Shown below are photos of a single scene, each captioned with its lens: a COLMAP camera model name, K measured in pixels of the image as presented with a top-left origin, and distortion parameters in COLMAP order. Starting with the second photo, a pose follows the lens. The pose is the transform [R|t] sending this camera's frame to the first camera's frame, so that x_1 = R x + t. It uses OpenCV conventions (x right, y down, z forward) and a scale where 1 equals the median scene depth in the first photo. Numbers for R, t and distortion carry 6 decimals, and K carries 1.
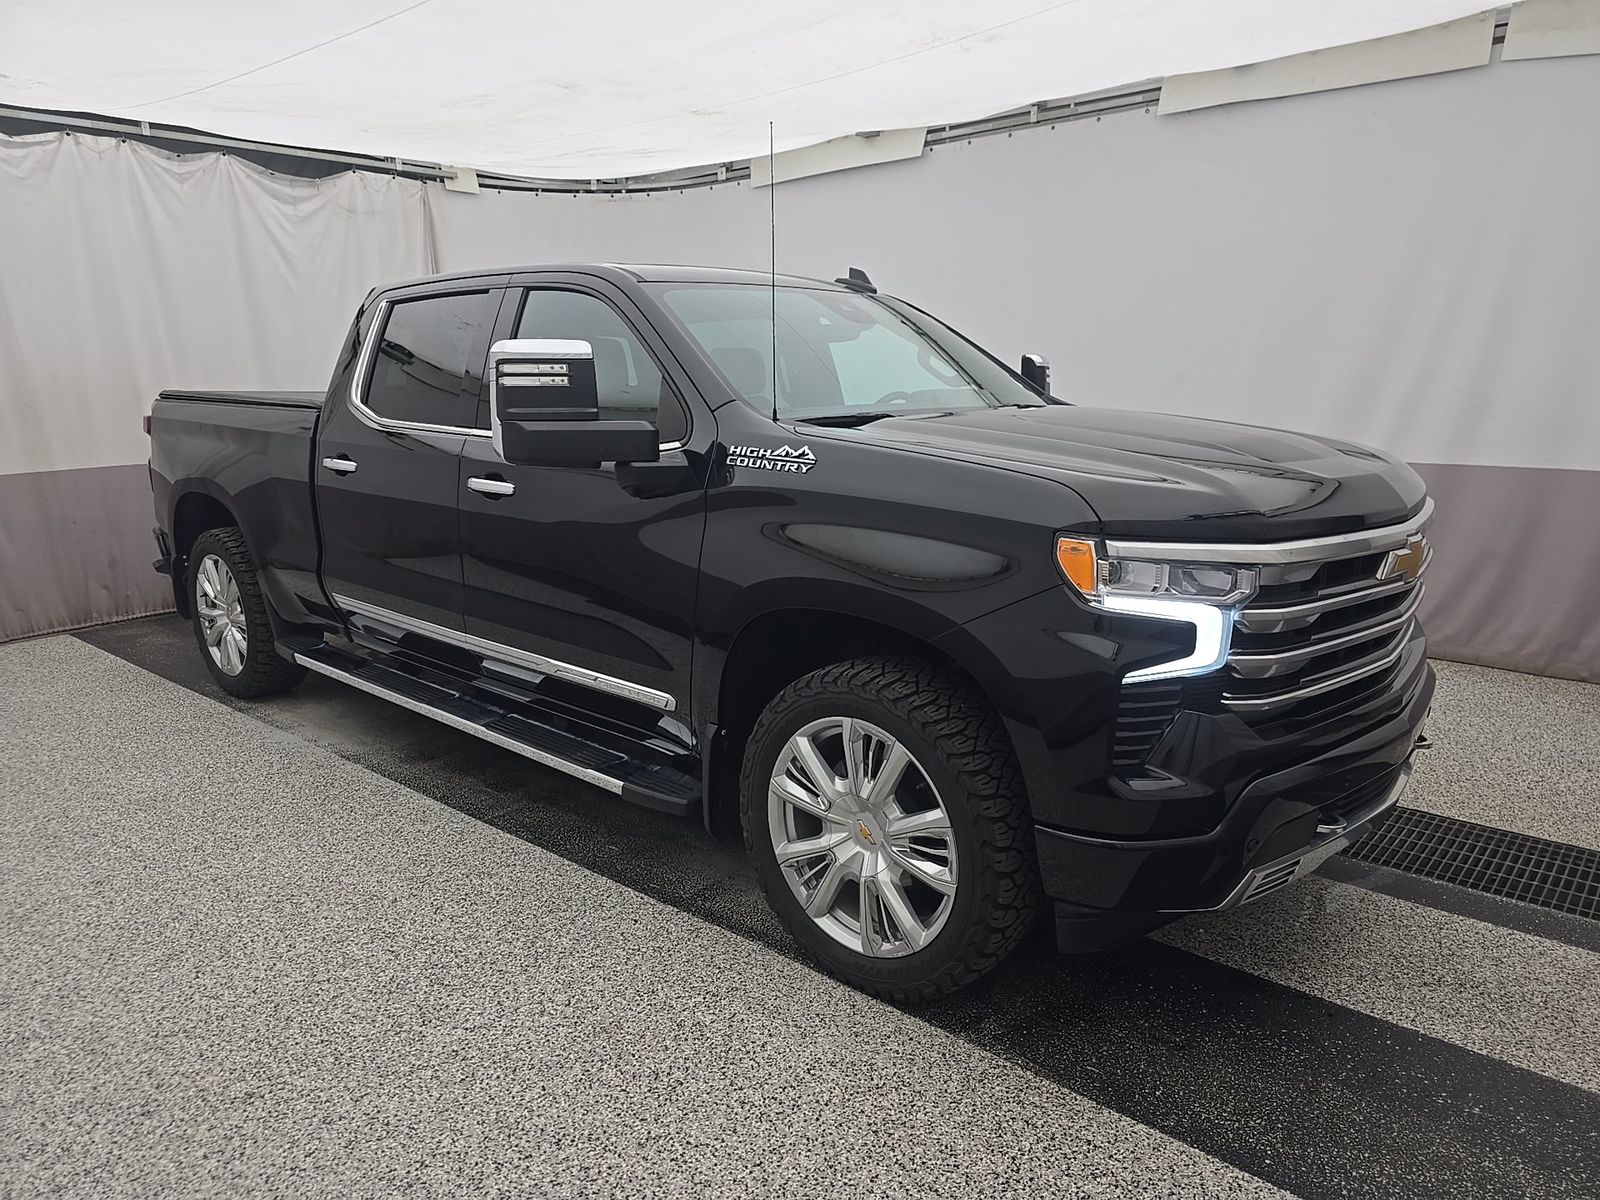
lens RADIAL K [[1073.3, 0, 807.7], [0, 1073.3, 628.6], [0, 0, 1]] dist [0.029279, -0.024628]
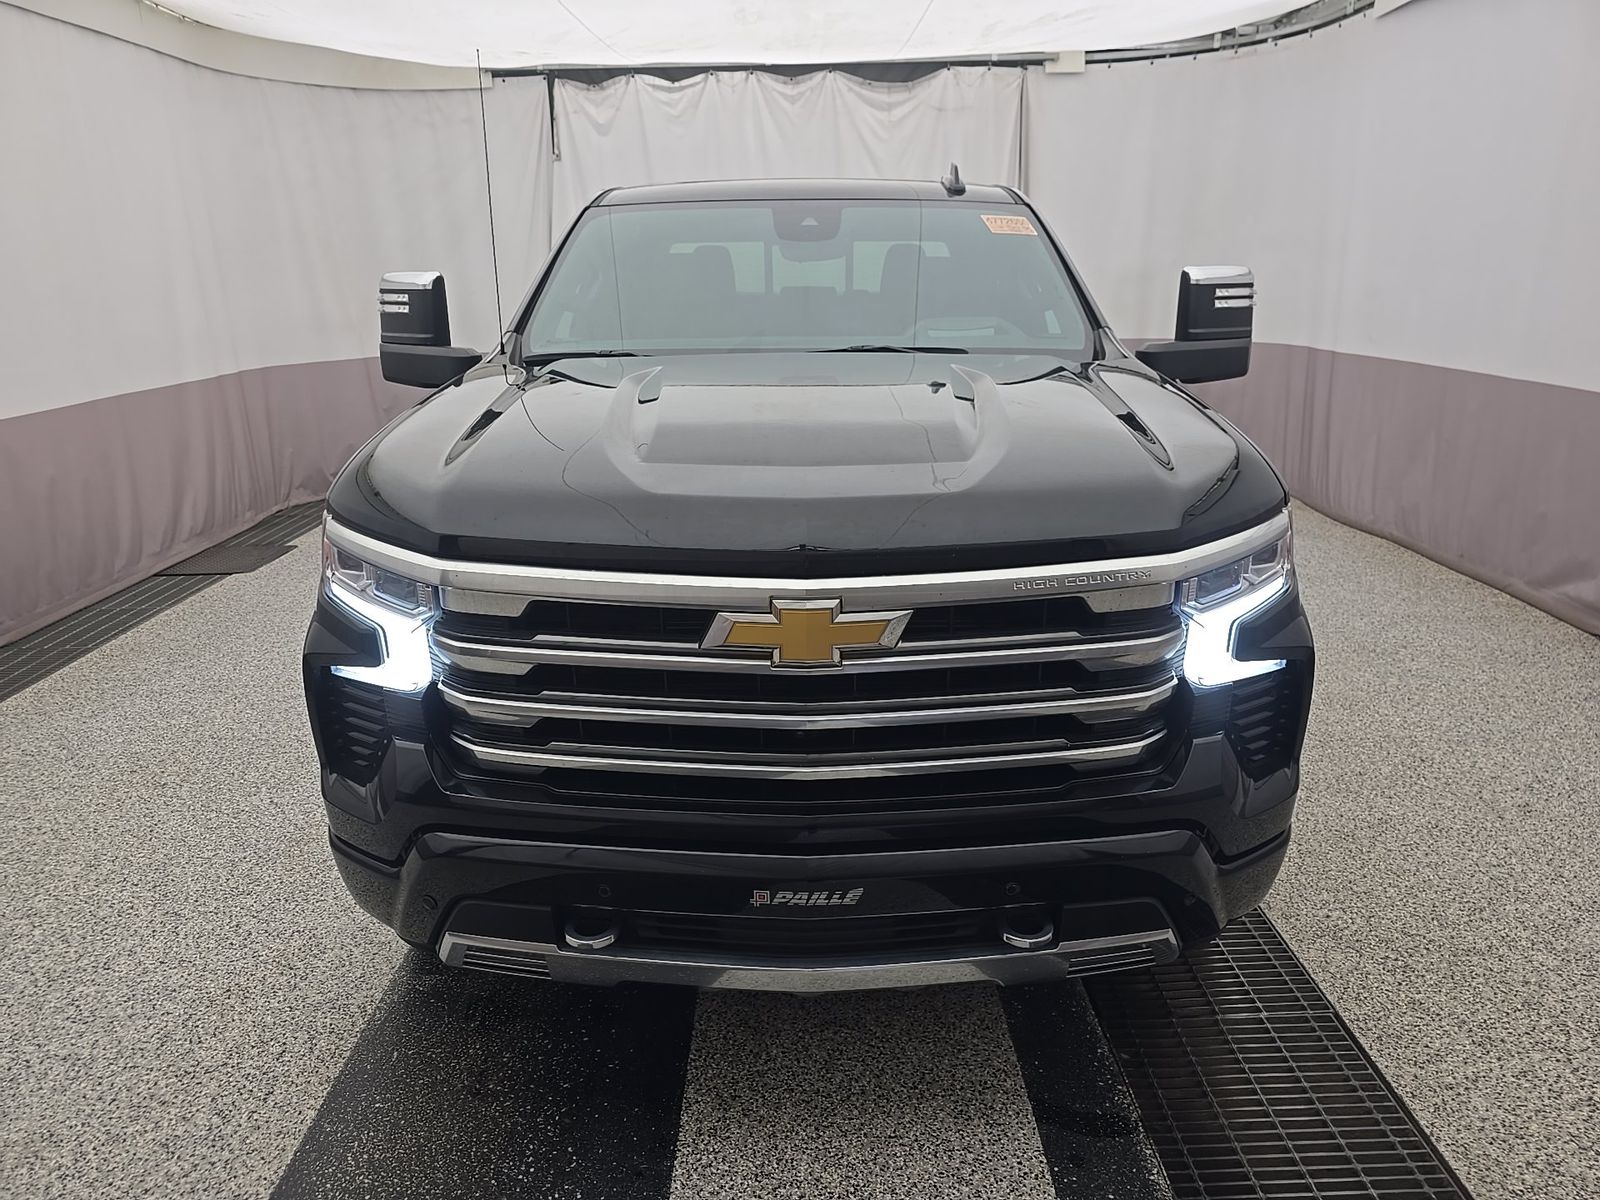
lens RADIAL K [[1073.3, 0, 807.7], [0, 1073.3, 628.6], [0, 0, 1]] dist [0.029279, -0.024628]
pose [[0.669417, 0.237430, -0.703923, 0.376604], [-0.160625, 0.971396, 0.174896, -0.066838], [0.725314, -0.004011, 0.688406, 0.204310]]
